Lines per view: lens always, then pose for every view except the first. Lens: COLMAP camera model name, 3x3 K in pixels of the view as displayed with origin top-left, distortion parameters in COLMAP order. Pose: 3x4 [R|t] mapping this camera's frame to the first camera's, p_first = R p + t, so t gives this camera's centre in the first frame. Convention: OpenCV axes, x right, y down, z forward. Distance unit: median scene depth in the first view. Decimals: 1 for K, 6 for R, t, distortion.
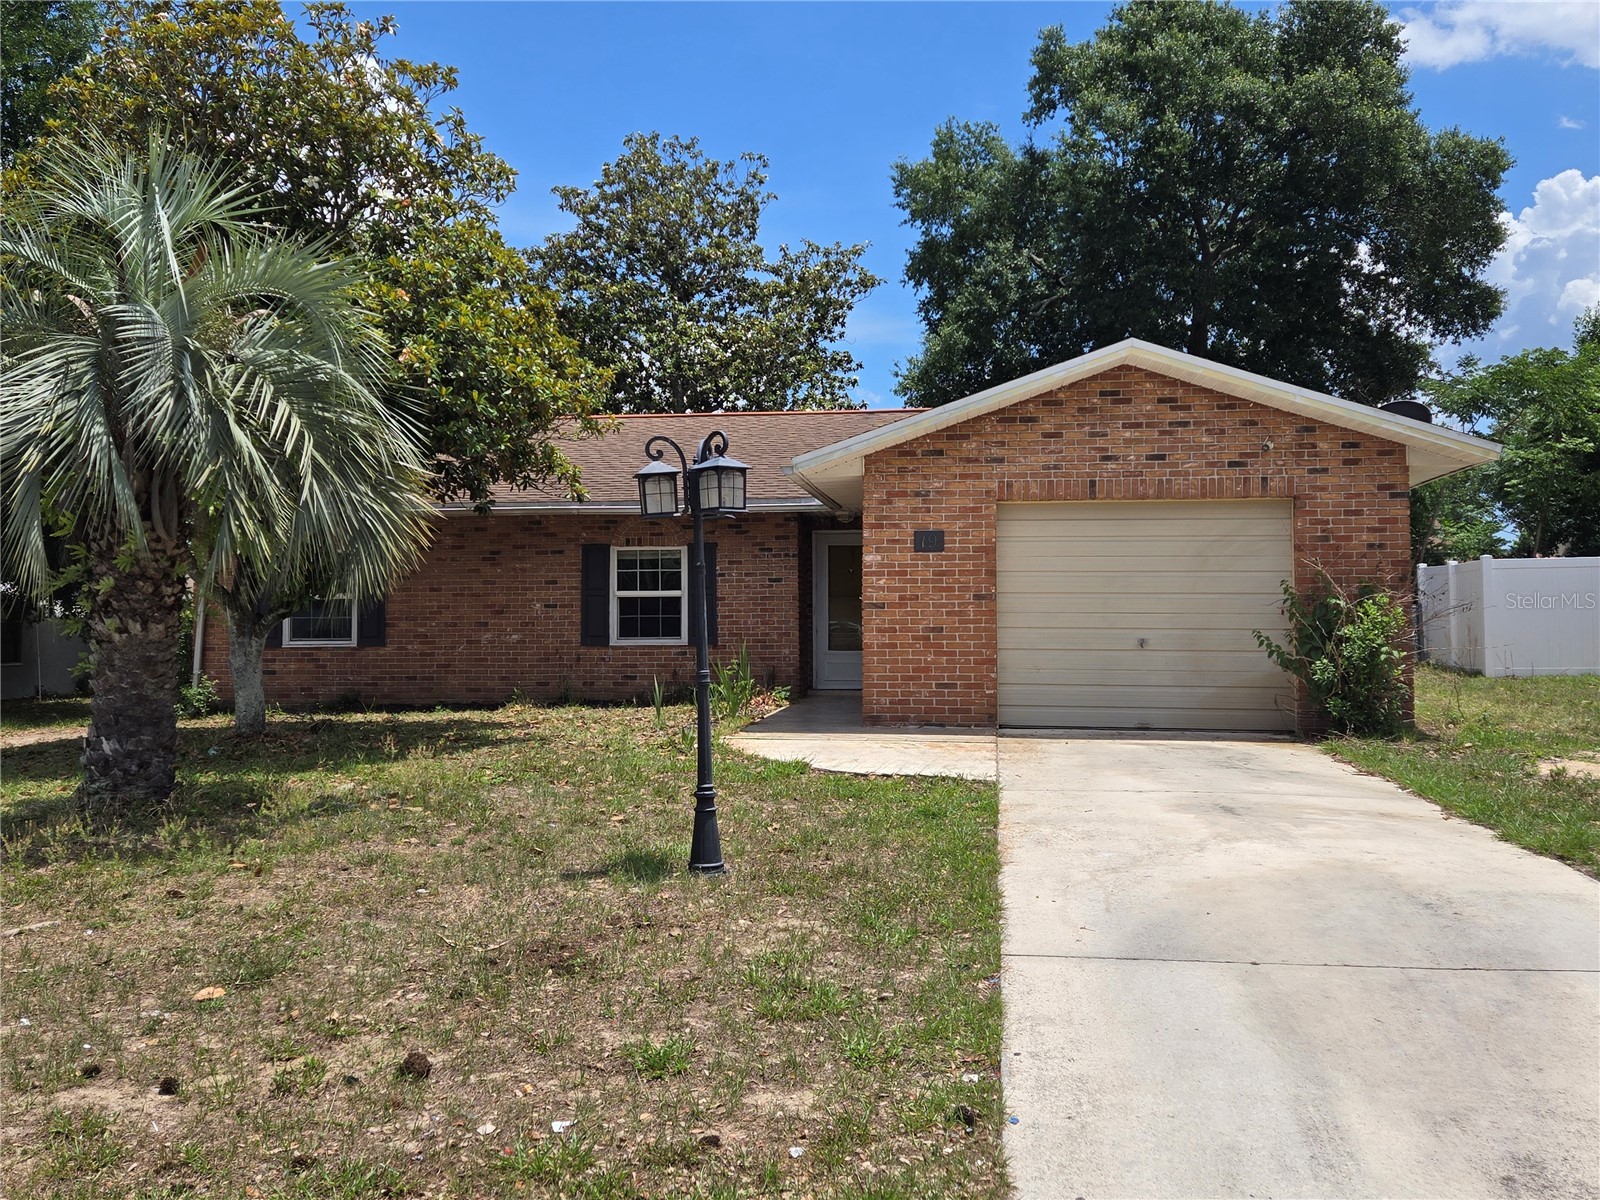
lens RADIAL K [[1312.7, 0, 806.9], [0, 1312.7, 595.4], [0, 0, 1]] dist [0.055979, -0.010485]
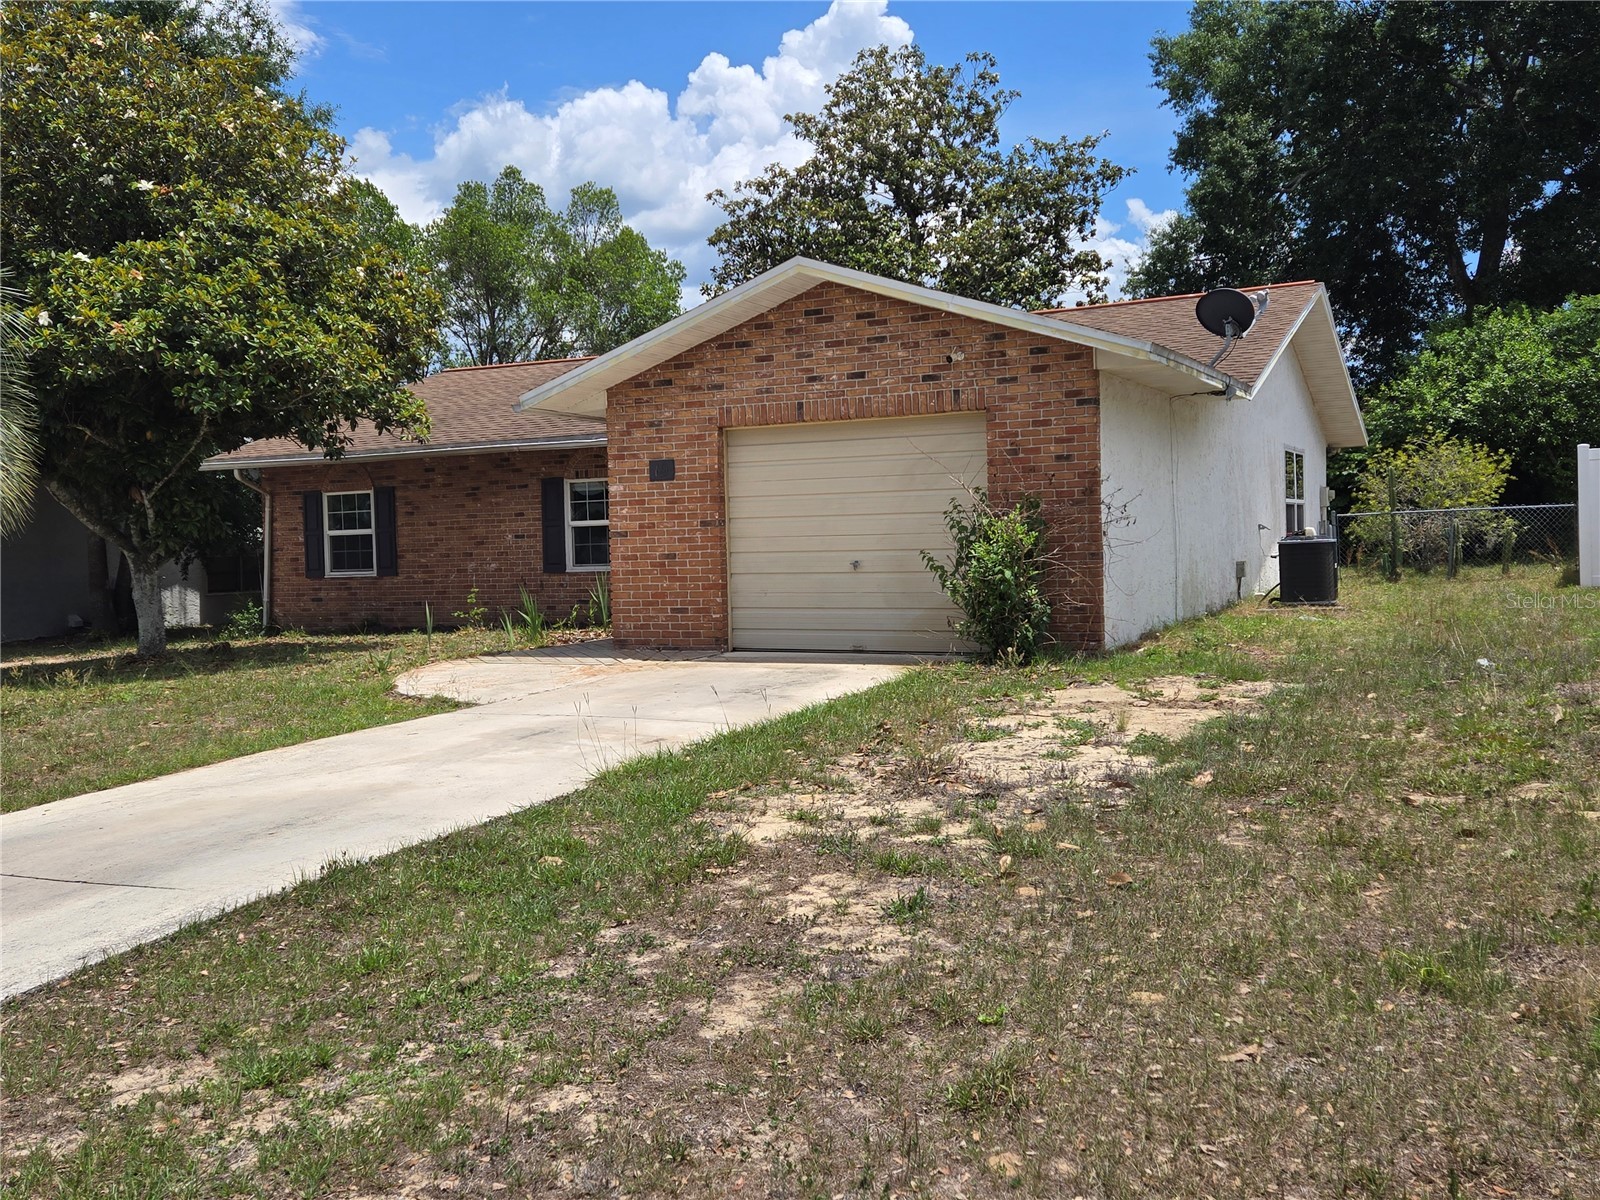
lens RADIAL K [[1312.7, 0, 807.4], [0, 1312.7, 588.1], [0, 0, 1]] dist [0.055979, -0.010485]
pose [[0.954367, -0.014110, -0.298302, 0.506389], [0.031909, 0.997983, 0.054884, -0.002005], [0.296925, -0.061898, 0.952892, 0.050379]]
